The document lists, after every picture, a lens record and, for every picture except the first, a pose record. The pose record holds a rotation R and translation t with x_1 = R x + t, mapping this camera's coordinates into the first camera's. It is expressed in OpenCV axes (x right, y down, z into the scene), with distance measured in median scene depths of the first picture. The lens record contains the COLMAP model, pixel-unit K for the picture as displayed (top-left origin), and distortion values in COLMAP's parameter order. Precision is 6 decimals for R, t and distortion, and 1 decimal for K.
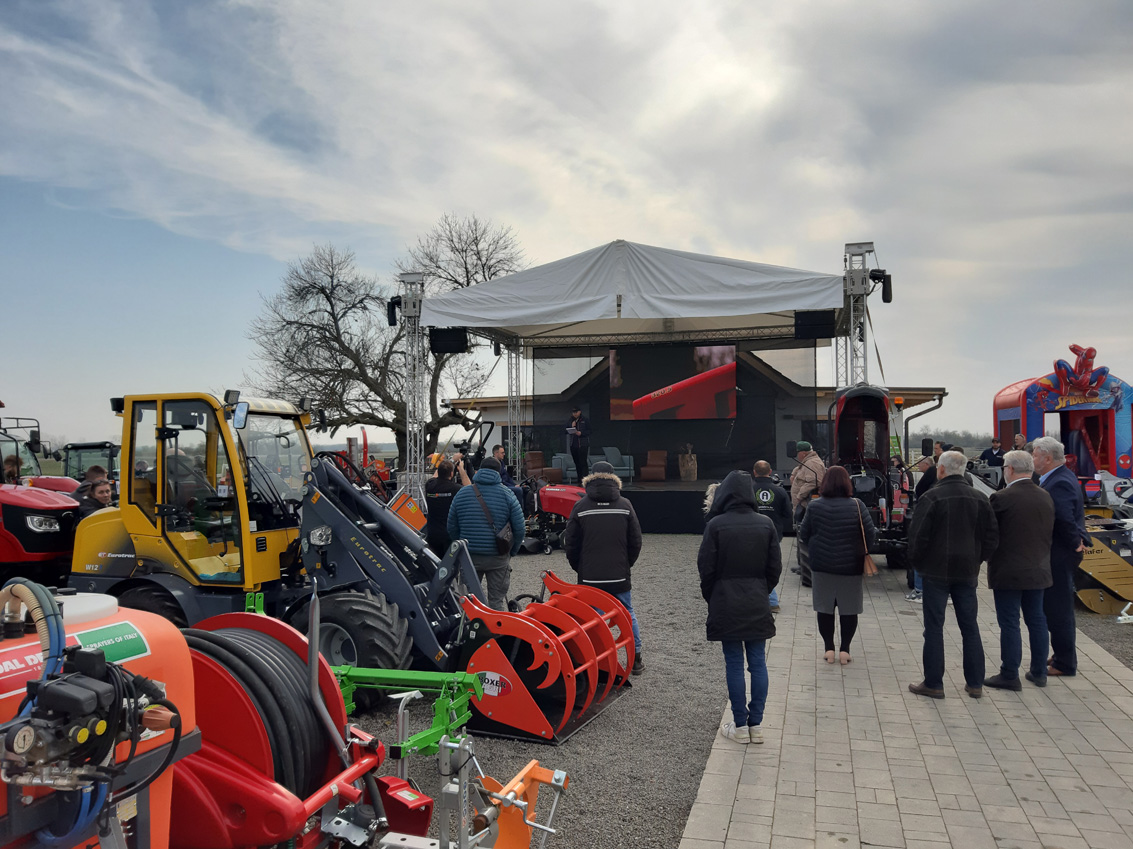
lens RADIAL K [[895.8, 0, 547.6], [0, 895.8, 422.5], [0, 0, 1]] dist [0.050686, -0.130539]
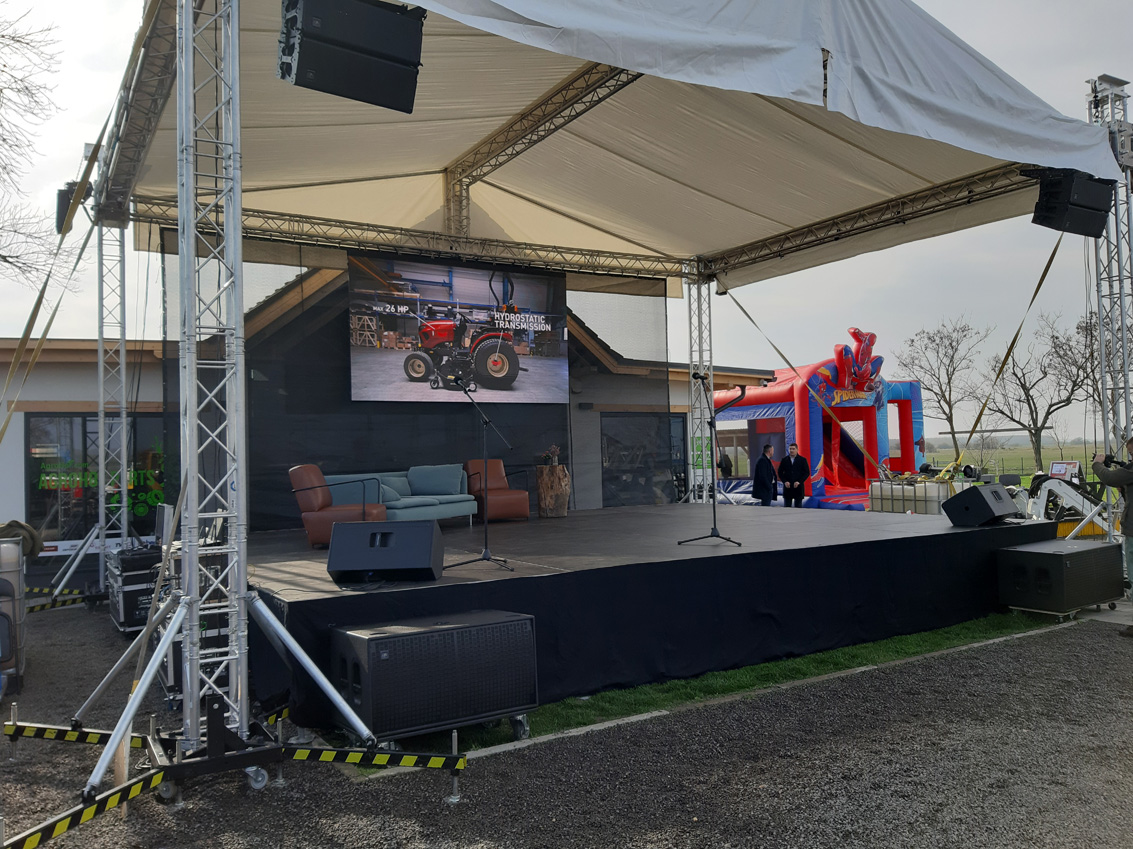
lens RADIAL K [[890.8, 0, 564.6], [0, 890.8, 429.0], [0, 0, 1]] dist [0.076484, -0.145929]
pose [[0.687280, 0.013100, 0.726274, -0.218820], [0.000041, 0.999837, -0.018073, 0.023348], [-0.726392, 0.012451, 0.687168, 0.633019]]
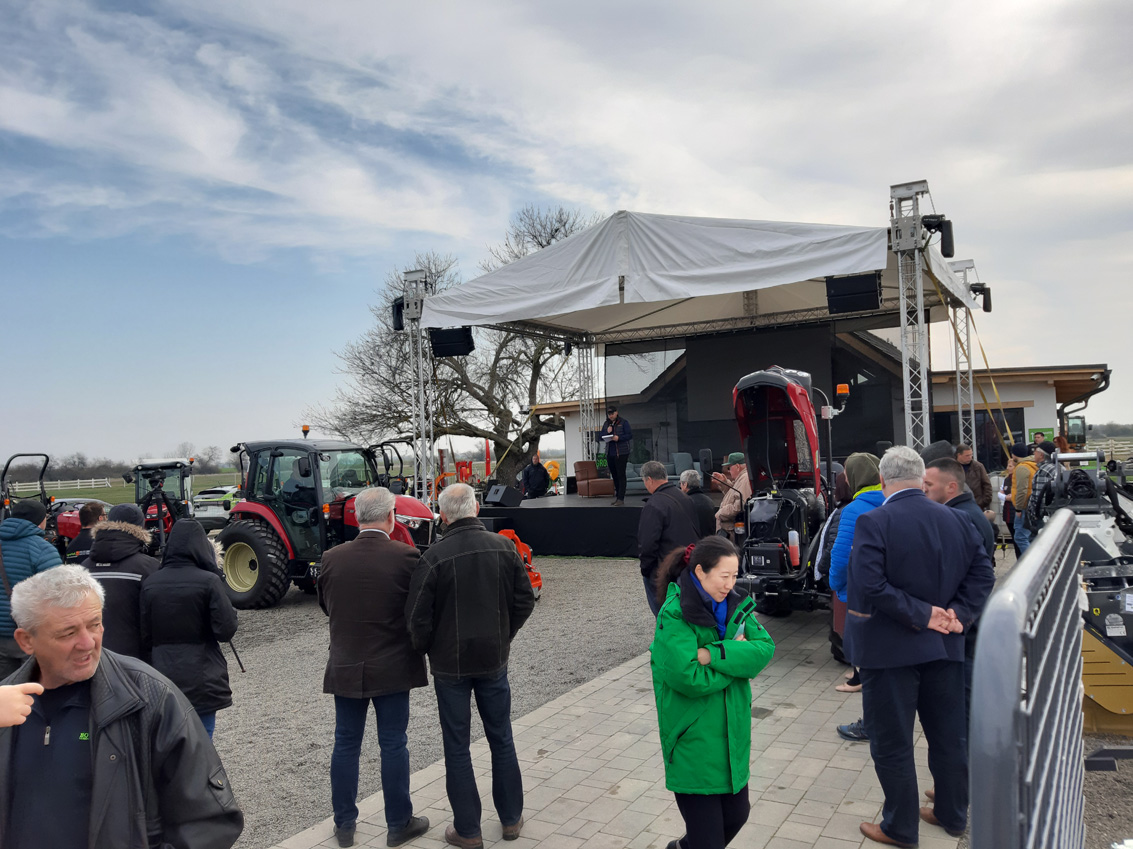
lens RADIAL K [[889.3, 0, 563.6], [0, 889.3, 424.6], [0, 0, 1]] dist [0.091358, -0.180702]
pose [[0.969813, -0.038400, -0.240806, 0.173980], [0.038642, 0.999246, -0.003715, -0.001173], [0.240767, -0.005702, 0.970566, 0.132801]]
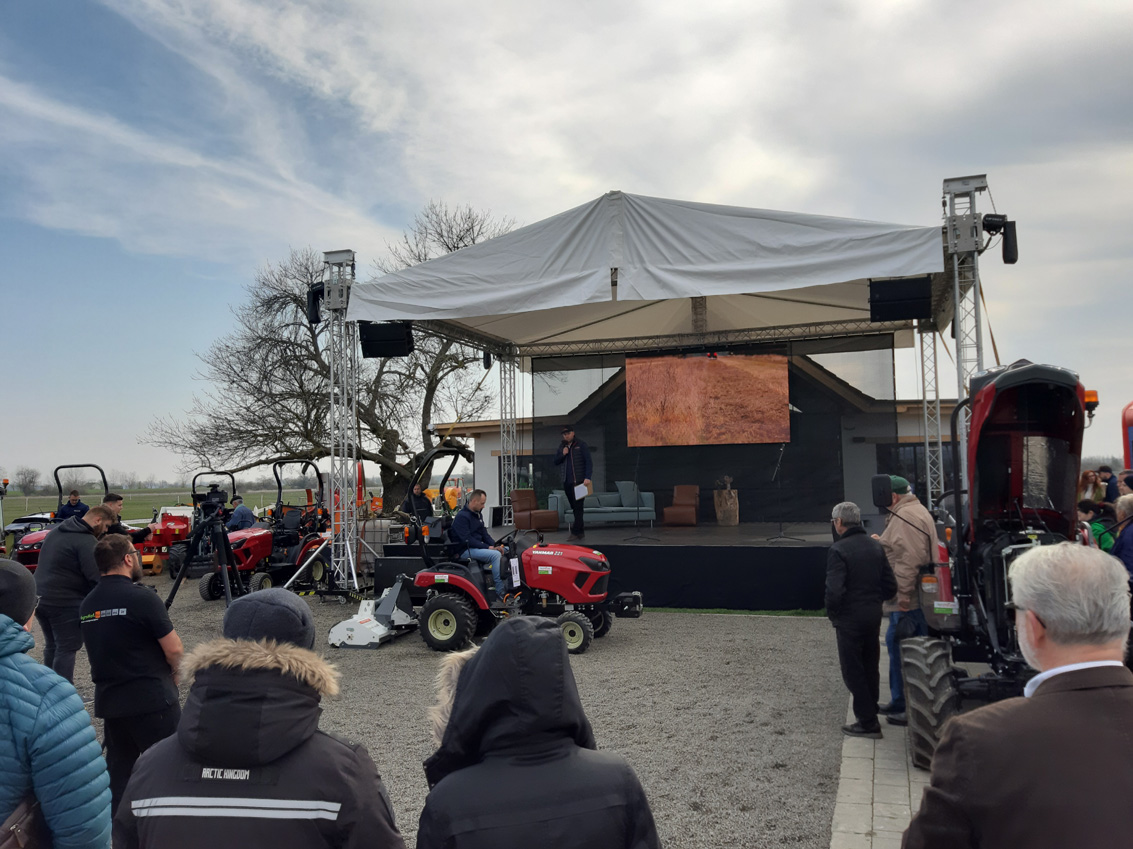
lens RADIAL K [[888.0, 0, 565.1], [0, 888.0, 420.7], [0, 0, 1]] dist [0.108194, -0.220878]
pose [[0.998790, -0.015950, -0.046527, 0.055809], [0.014272, 0.999243, -0.036185, 0.002078], [0.047068, 0.035477, 0.998261, 0.234906]]
